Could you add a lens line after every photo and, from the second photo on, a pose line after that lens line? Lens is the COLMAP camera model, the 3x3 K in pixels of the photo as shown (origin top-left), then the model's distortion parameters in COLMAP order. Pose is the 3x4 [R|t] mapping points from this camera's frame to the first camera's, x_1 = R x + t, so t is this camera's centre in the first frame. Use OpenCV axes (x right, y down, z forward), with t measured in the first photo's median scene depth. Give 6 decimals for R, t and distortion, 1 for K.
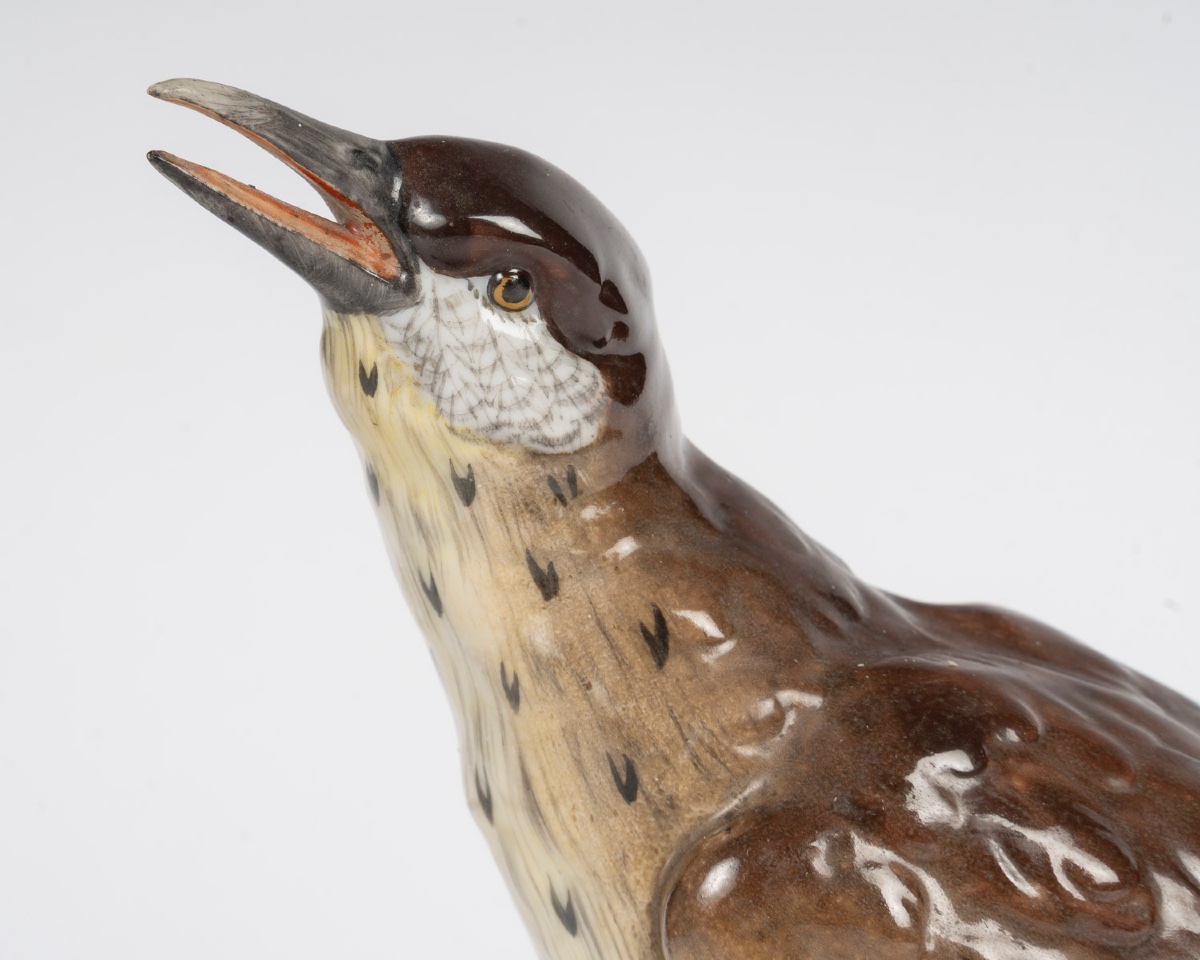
lens RADIAL K [[3892.6, 0, 524.4], [0, 3892.6, 389.4], [0, 0, 1]] dist [0.112446, 0.000000]
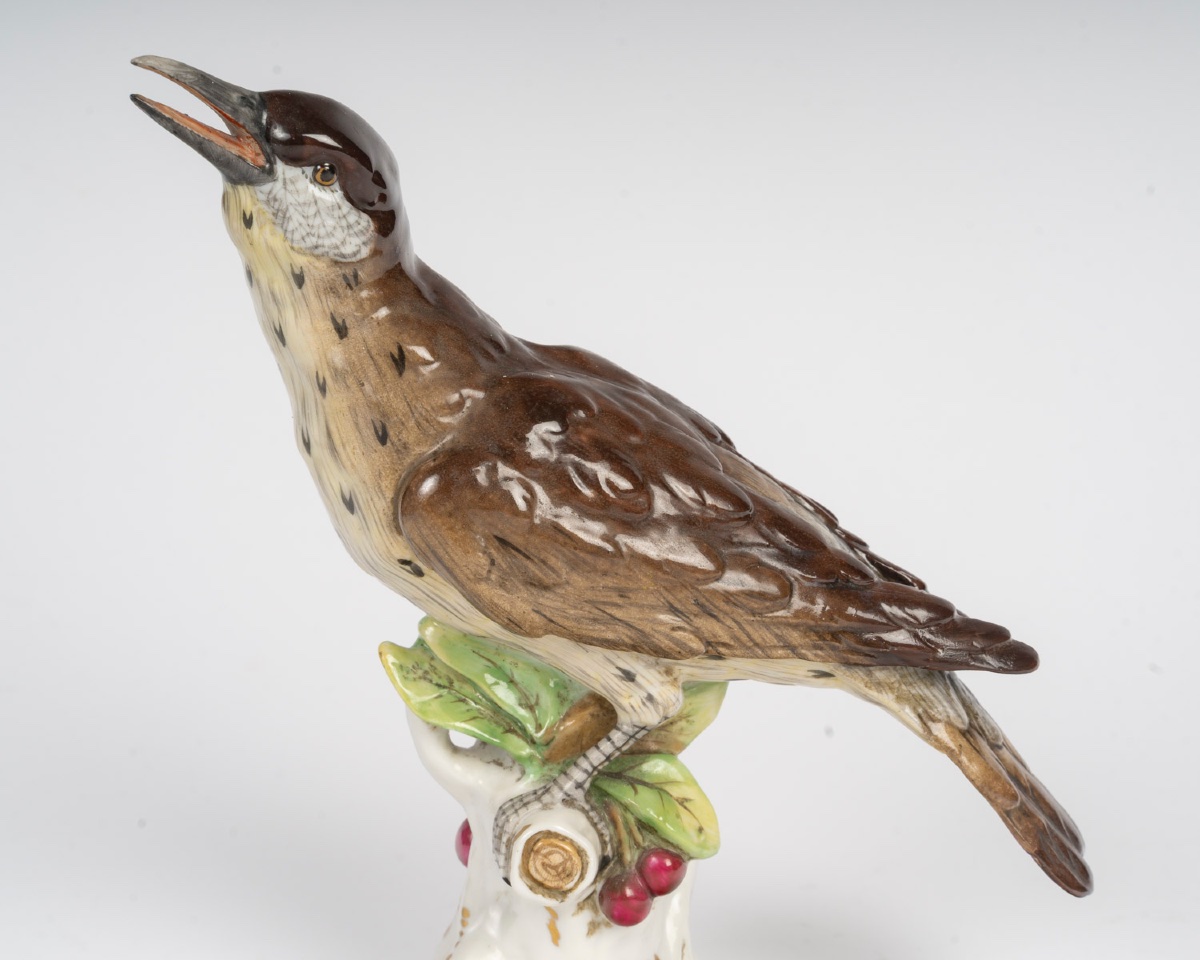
lens RADIAL K [[2302.1, 0, 588.9], [0, 2302.1, 473.9], [0, 0, 1]] dist [0.019806, 0.000000]
pose [[0.992483, 0.013578, 0.121629, -0.010180], [-0.026840, 0.993781, 0.108074, -0.005396], [-0.119405, -0.110526, 0.986674, -0.132965]]
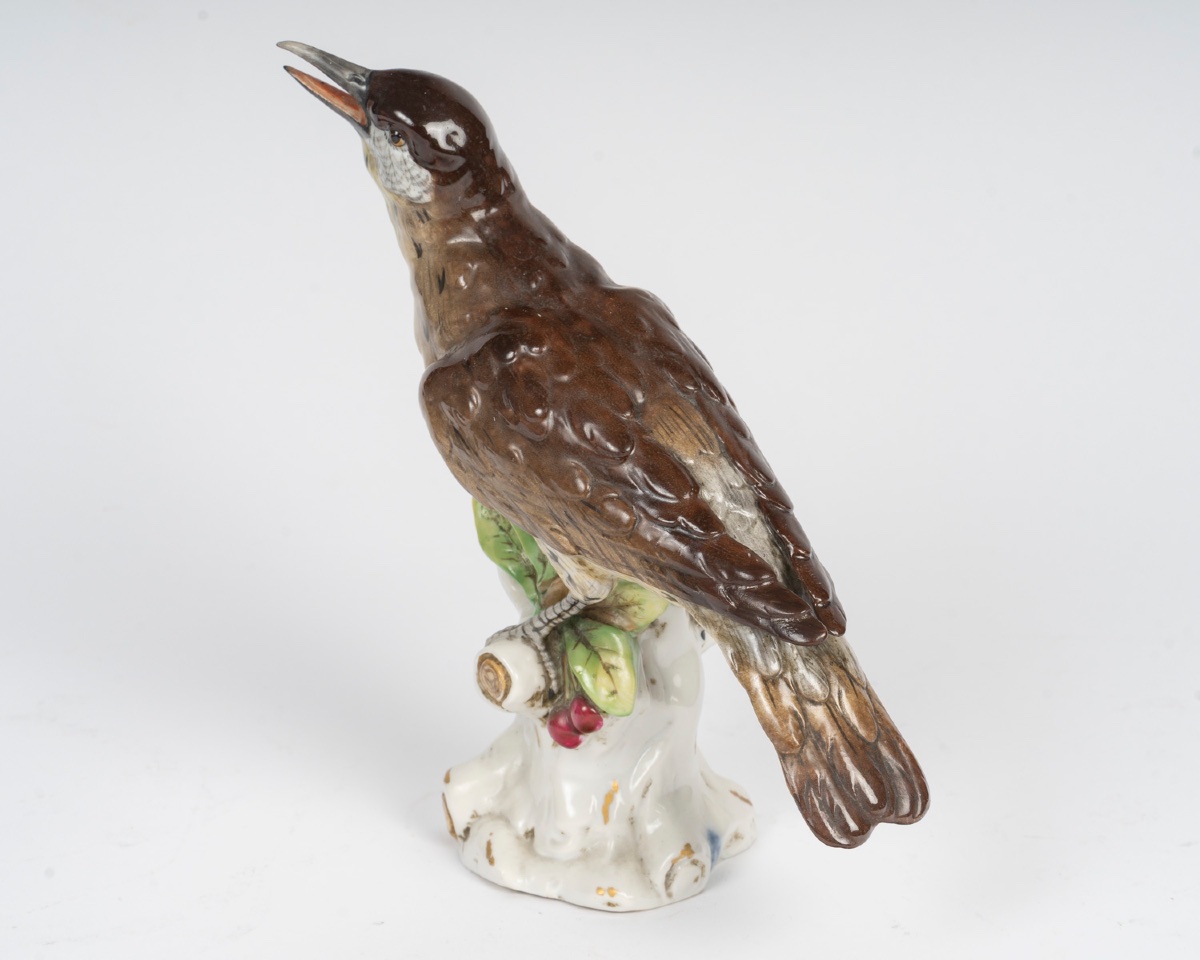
lens RADIAL K [[2747.5, 0, 599.3], [0, 2747.5, 482.0], [0, 0, 1]] dist [0.044806, 0.000000]
pose [[0.745431, 0.250244, -0.617827, 1.259539], [-0.078239, 0.953297, 0.291724, -0.345081], [0.661975, -0.169122, 0.730196, -0.266699]]
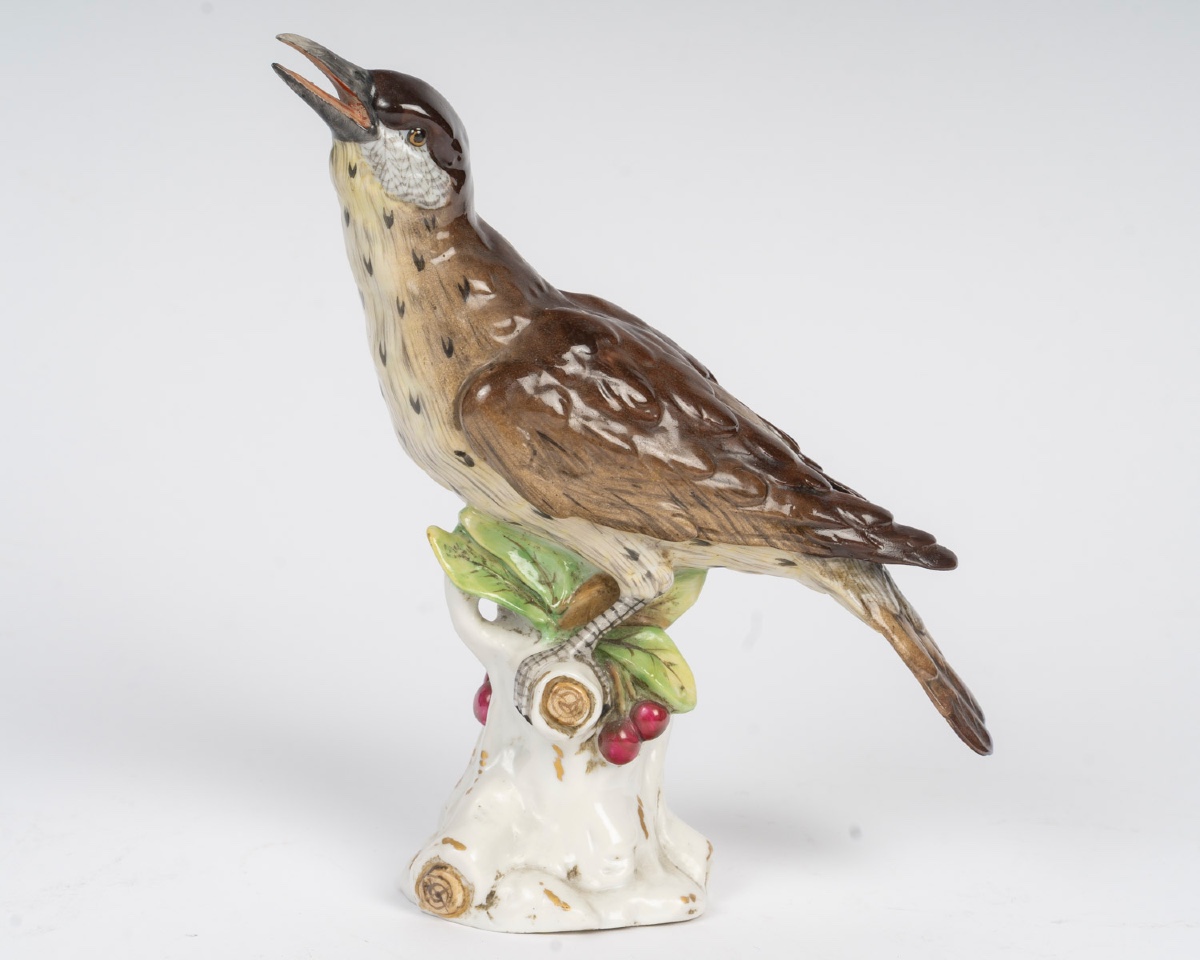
lens RADIAL K [[2492.4, 0, 598.1], [0, 2492.4, 503.7], [0, 0, 1]] dist [0.009574, 0.000000]
pose [[0.978765, 0.063096, 0.195033, -0.176879], [-0.076544, 0.995124, 0.062198, 0.093336], [-0.190158, -0.075806, 0.978823, -0.525435]]
